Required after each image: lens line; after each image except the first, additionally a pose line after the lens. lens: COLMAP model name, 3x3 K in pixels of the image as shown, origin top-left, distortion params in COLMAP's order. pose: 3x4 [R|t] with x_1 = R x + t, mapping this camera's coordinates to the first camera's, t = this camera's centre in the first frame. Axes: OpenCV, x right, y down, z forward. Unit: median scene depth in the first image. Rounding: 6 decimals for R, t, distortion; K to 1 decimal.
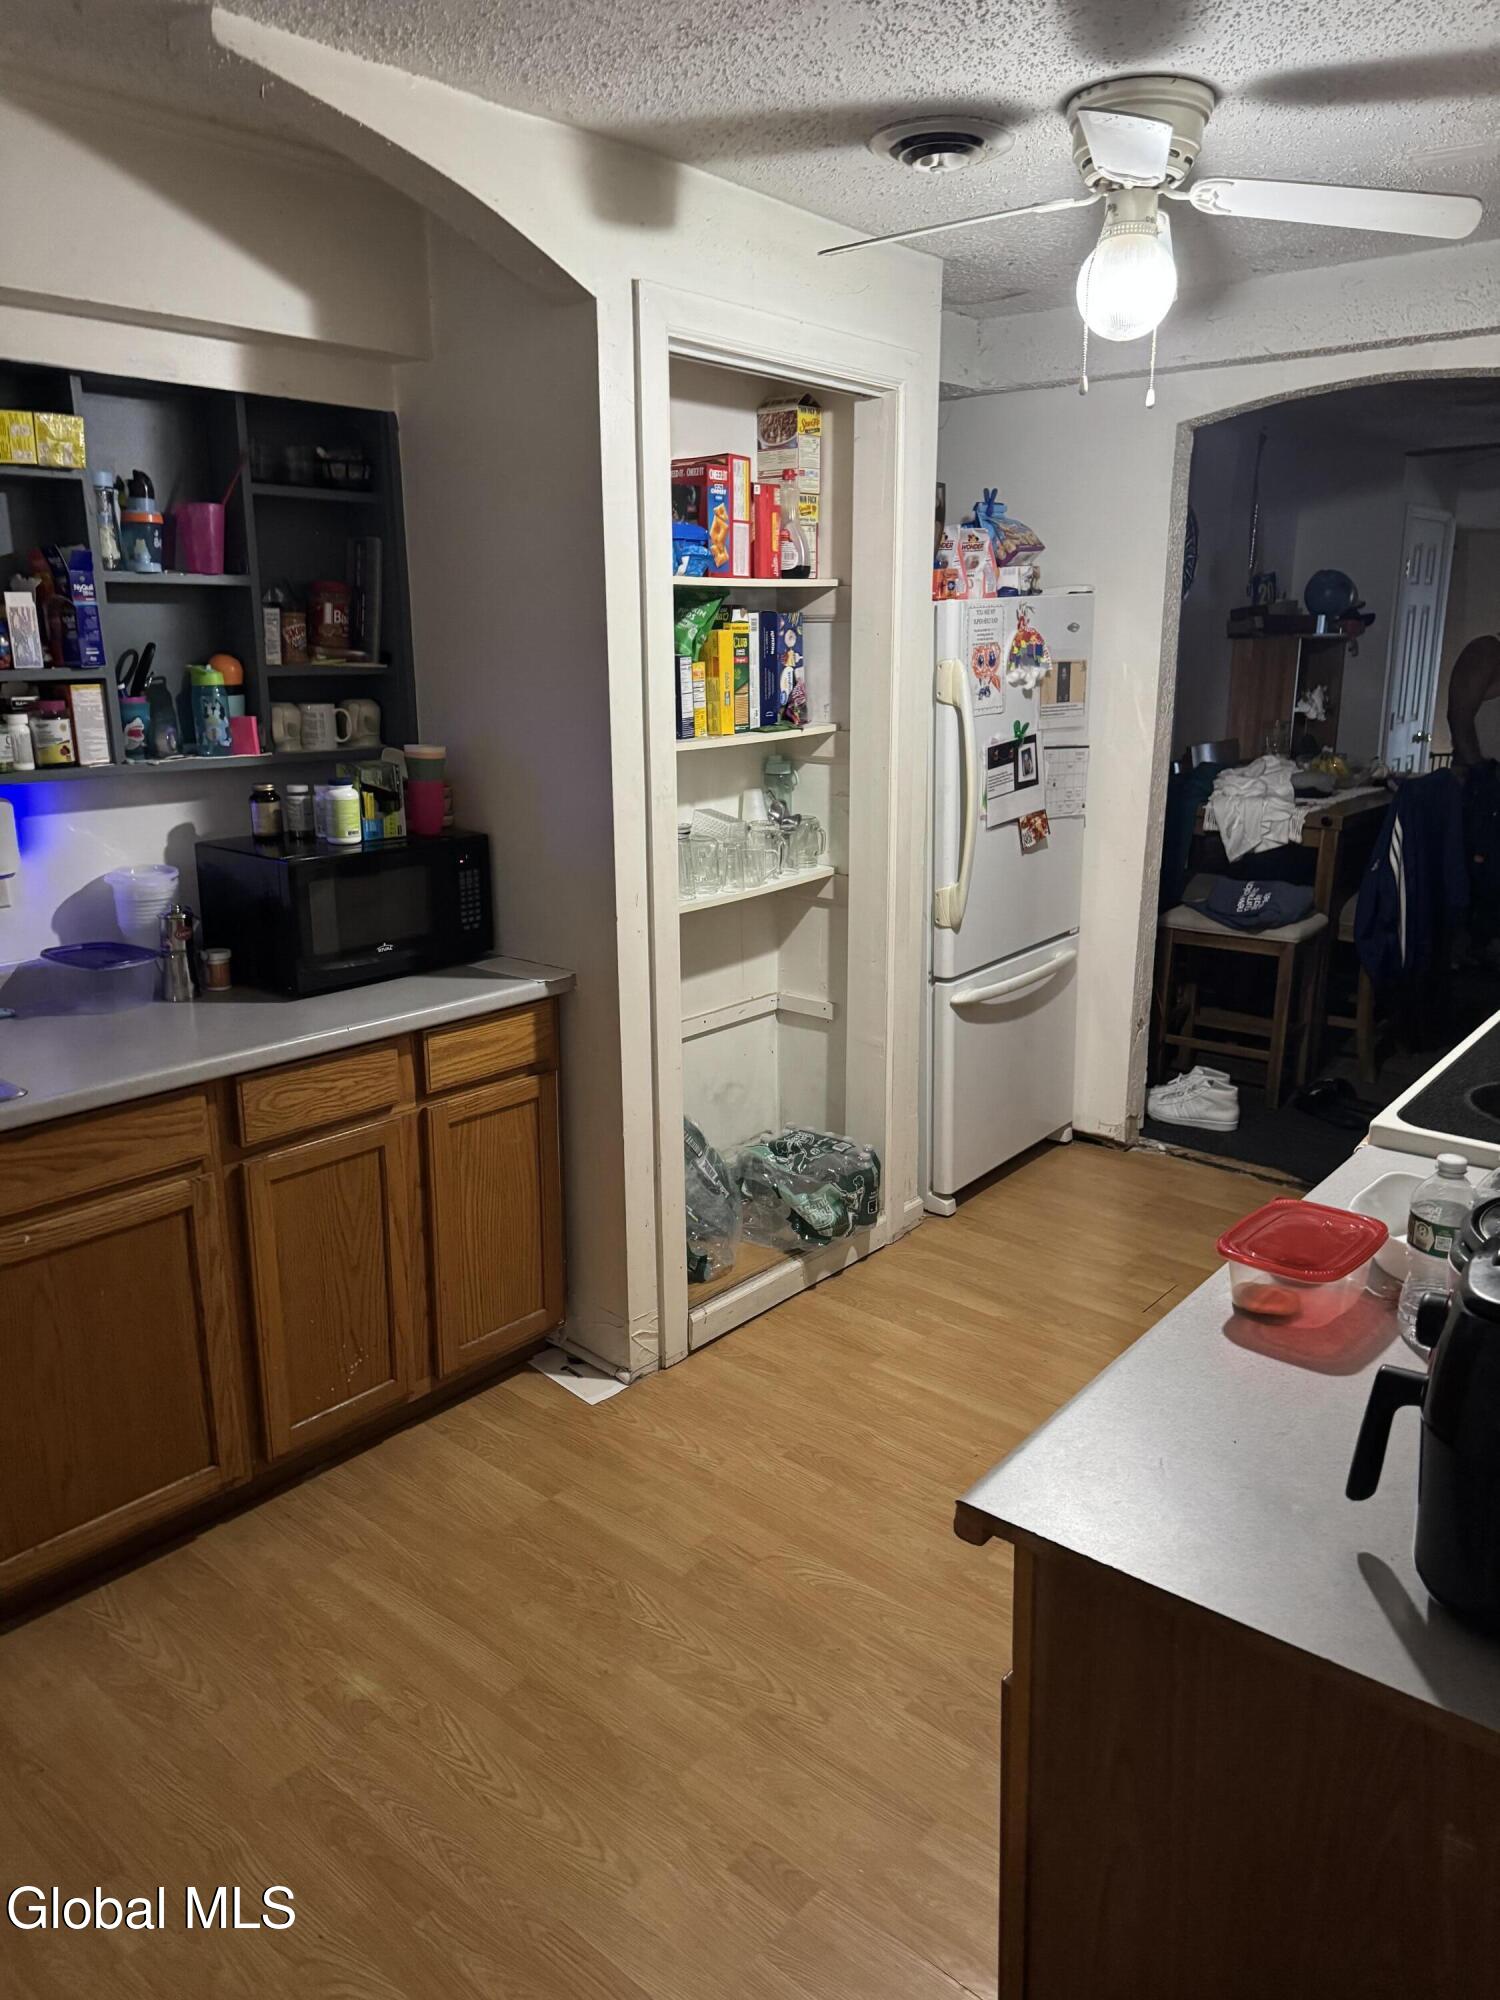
lens RADIAL K [[1406.9, 0, 750.0], [0, 1406.9, 1000.0], [0, 0, 1]] dist [0.162625, -0.190115]
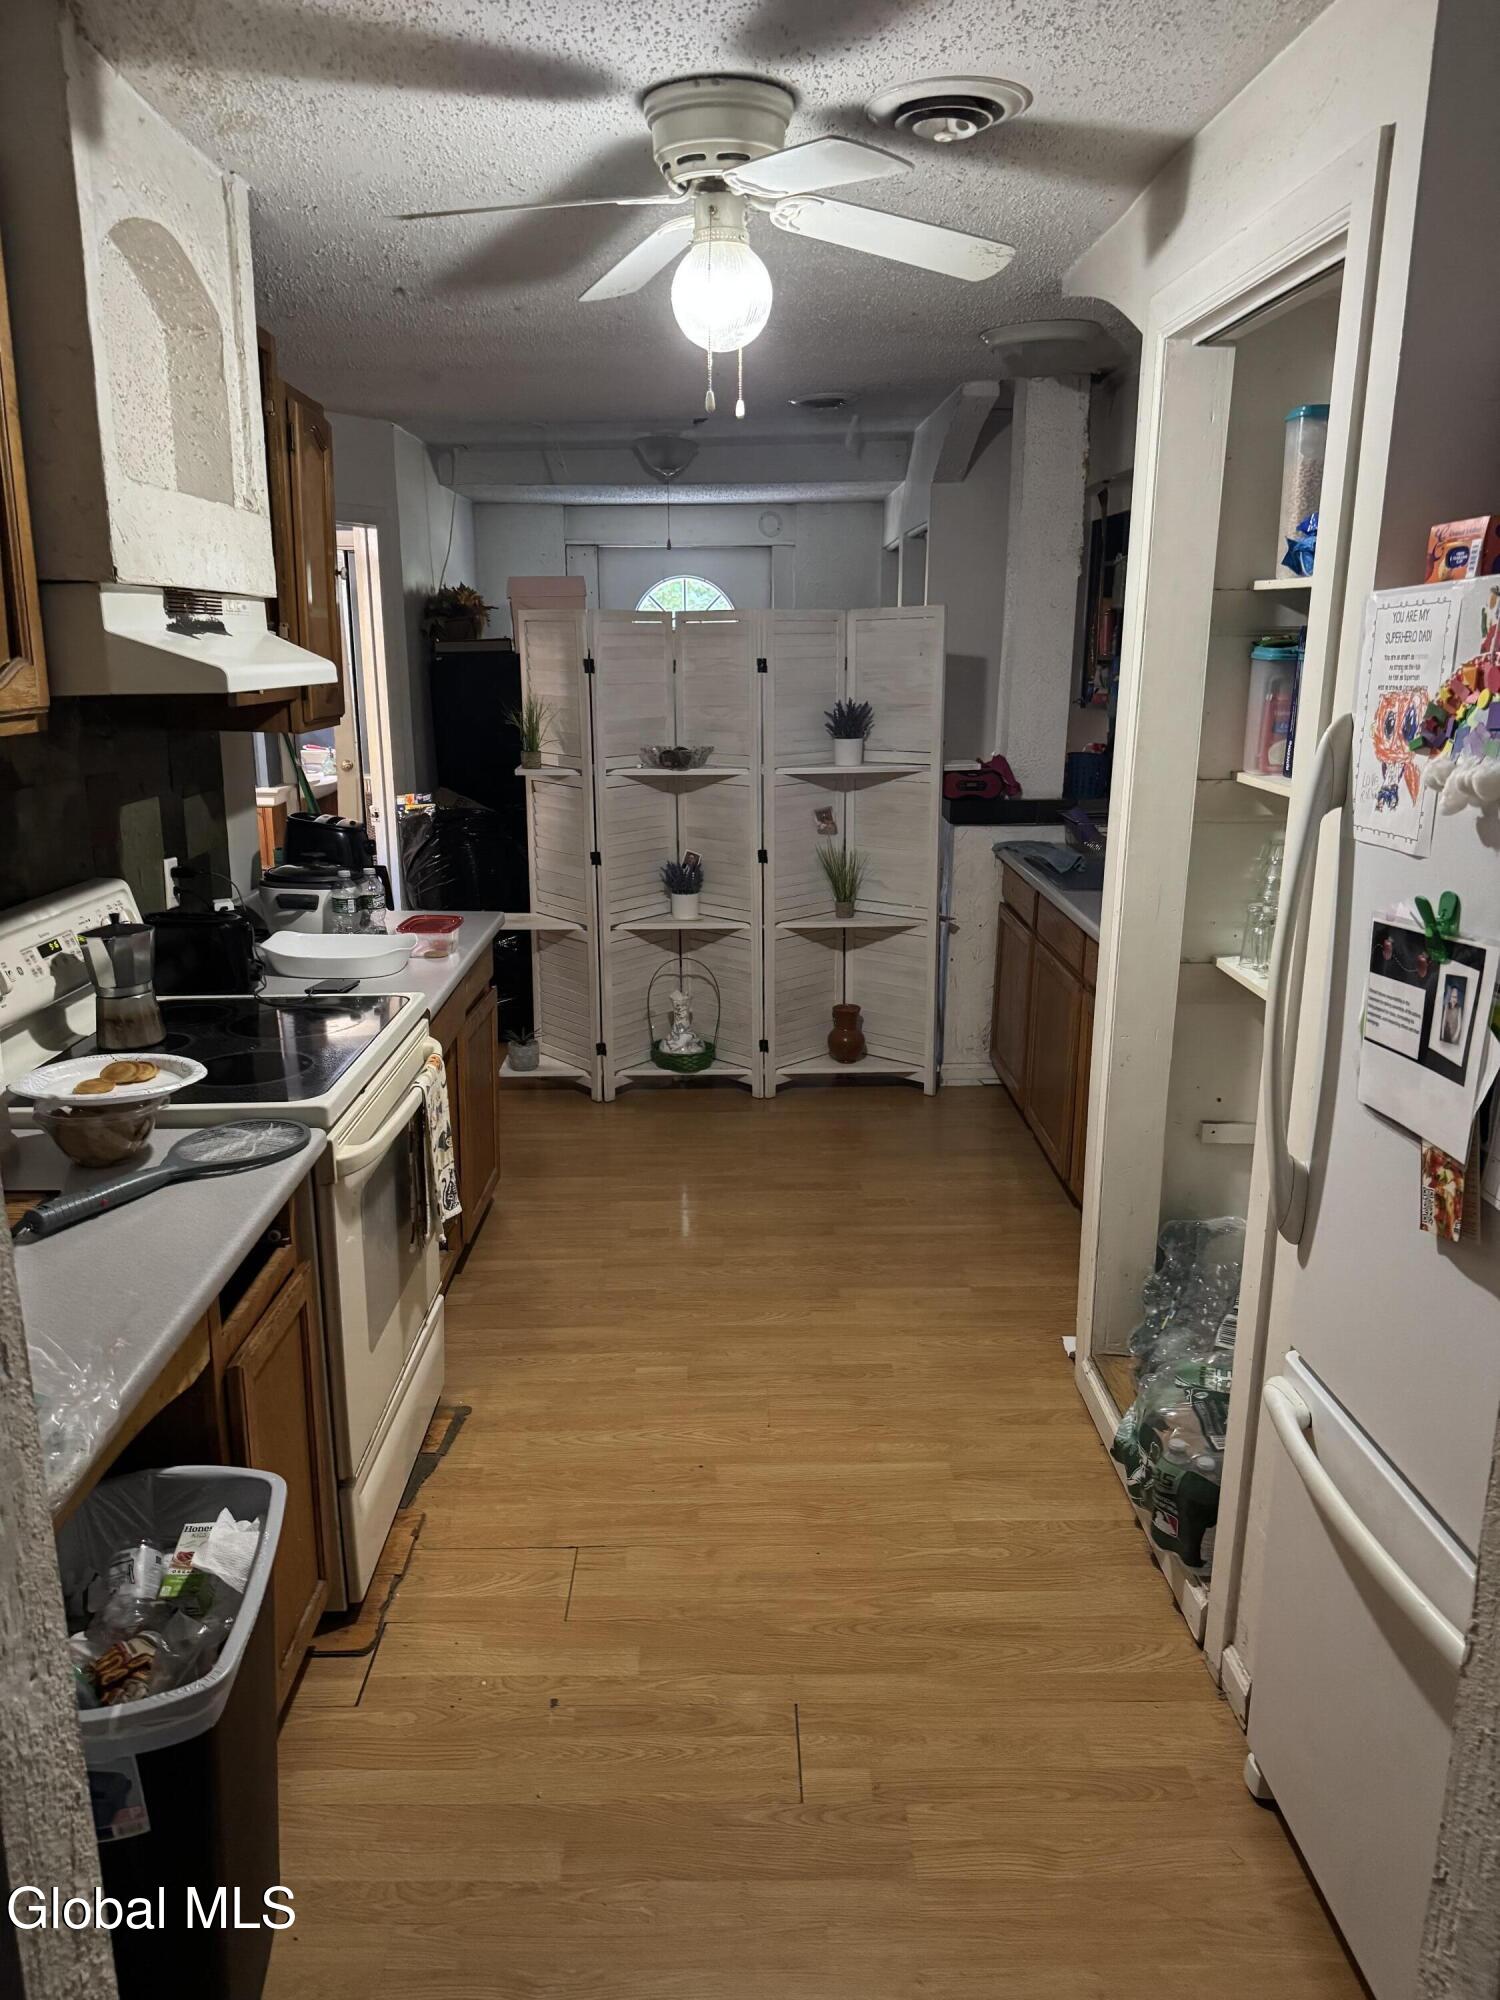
lens RADIAL K [[1406.9, 0, 750.0], [0, 1406.9, 1000.0], [0, 0, 1]] dist [0.162625, -0.190115]
pose [[-0.748061, 0.171358, -0.641124, 0.709881], [-0.166725, 0.886575, 0.431495, -0.372387], [0.642345, 0.429676, -0.634643, 1.375859]]
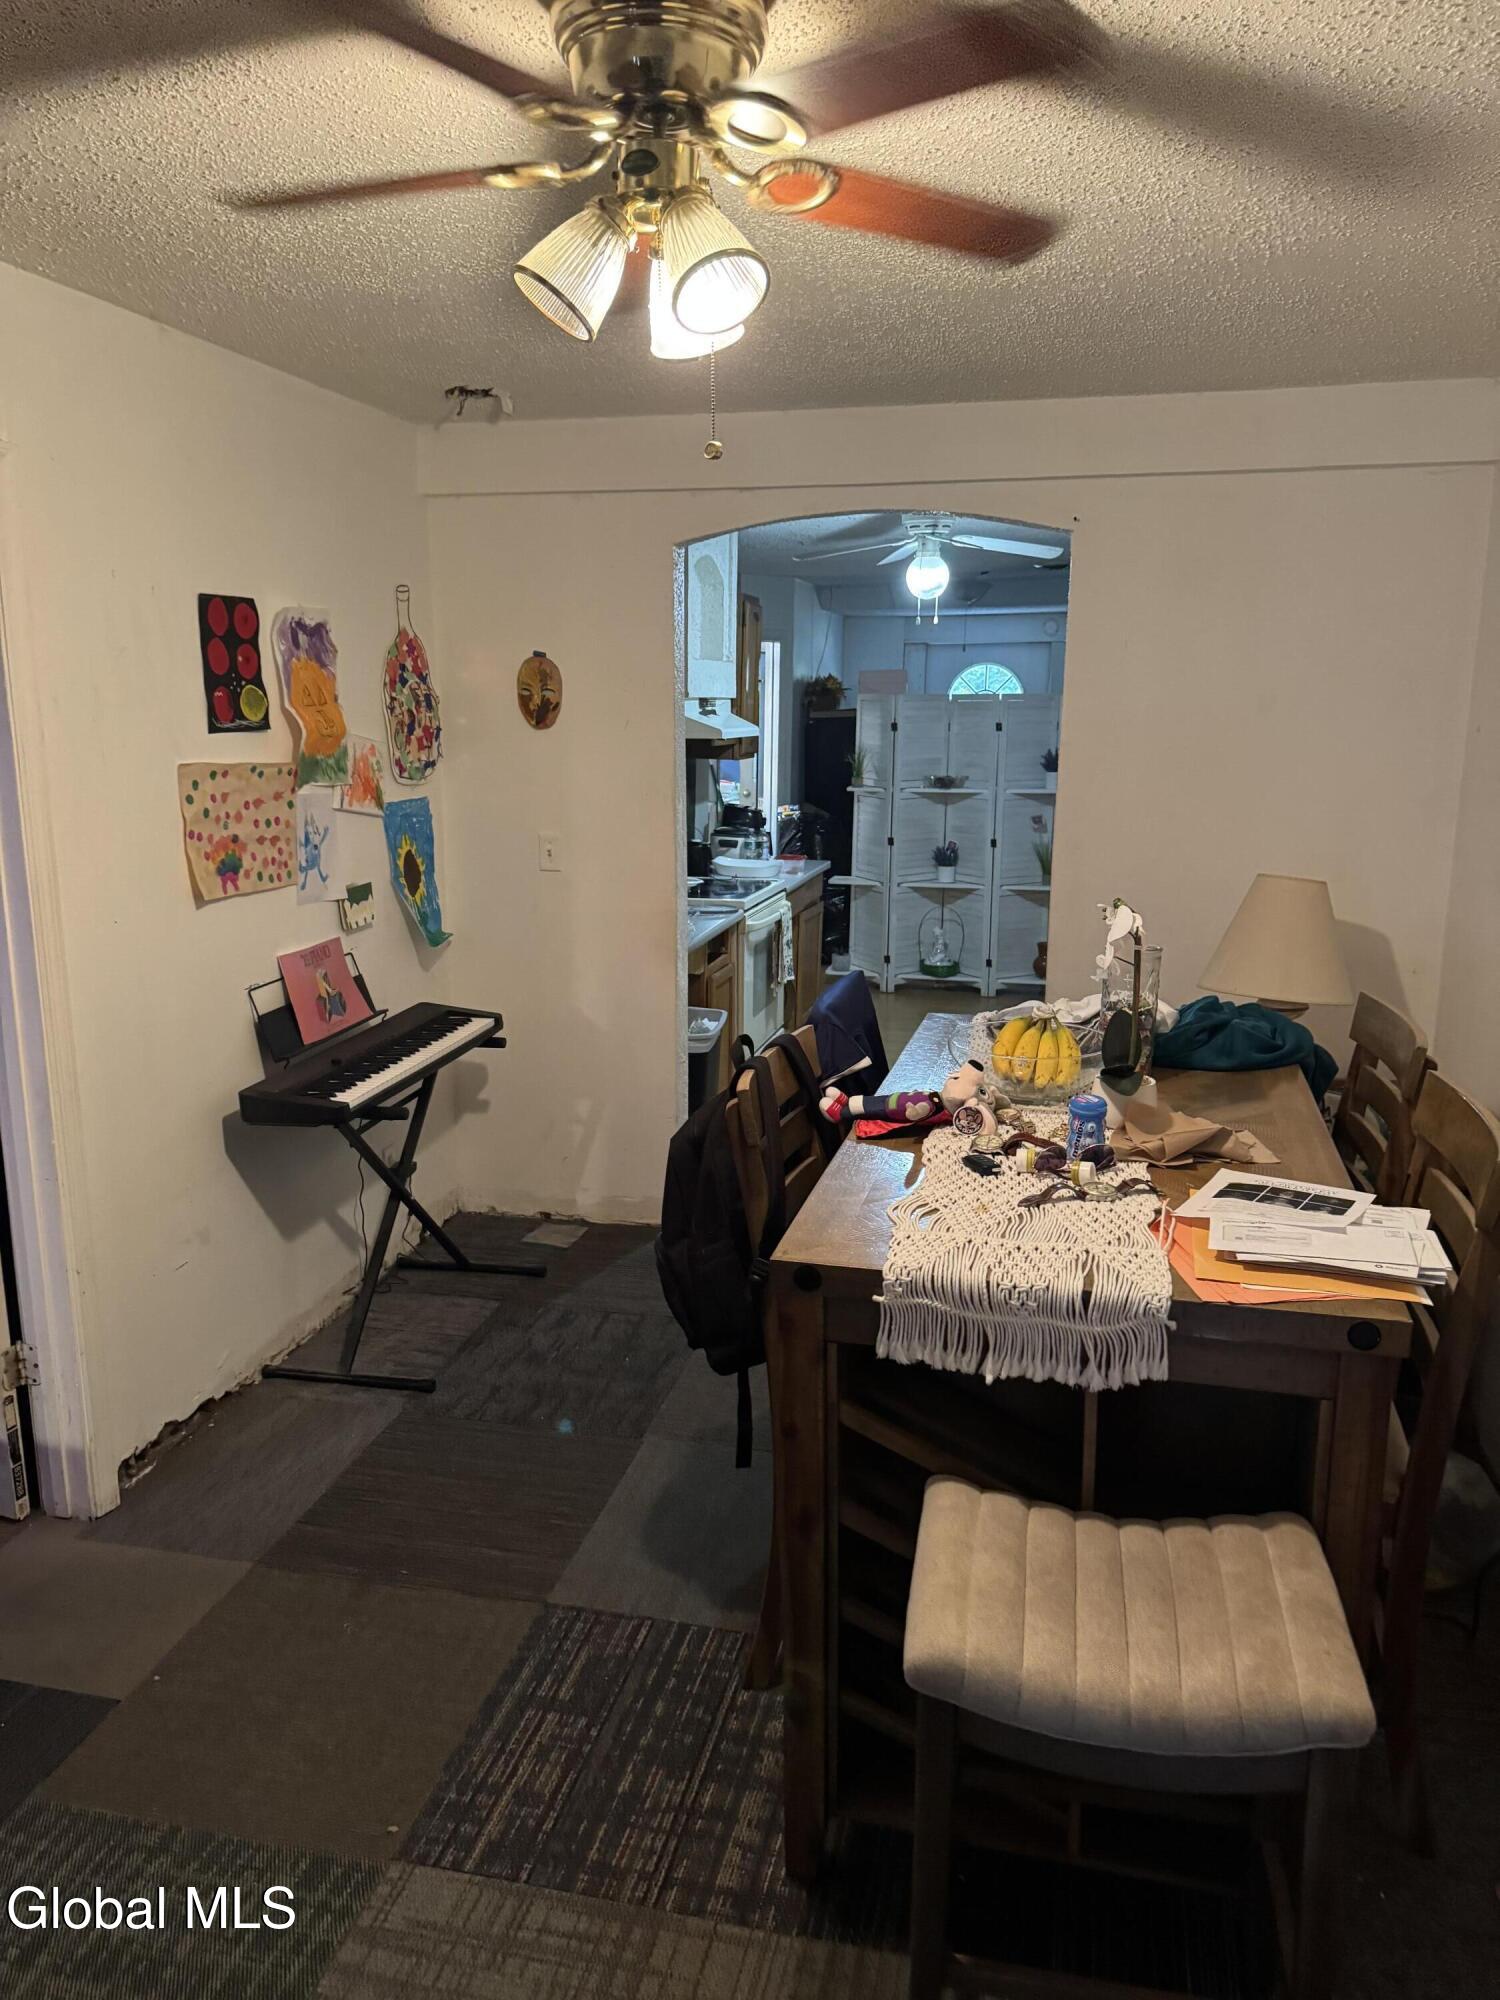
lens RADIAL K [[1406.9, 0, 750.0], [0, 1406.9, 1000.0], [0, 0, 1]] dist [0.162625, -0.190115]
pose [[-0.894195, 0.095349, -0.437406, 1.172478], [-0.116717, 0.893611, 0.433401, -0.626012], [0.432195, 0.438598, -0.787933, 2.212753]]
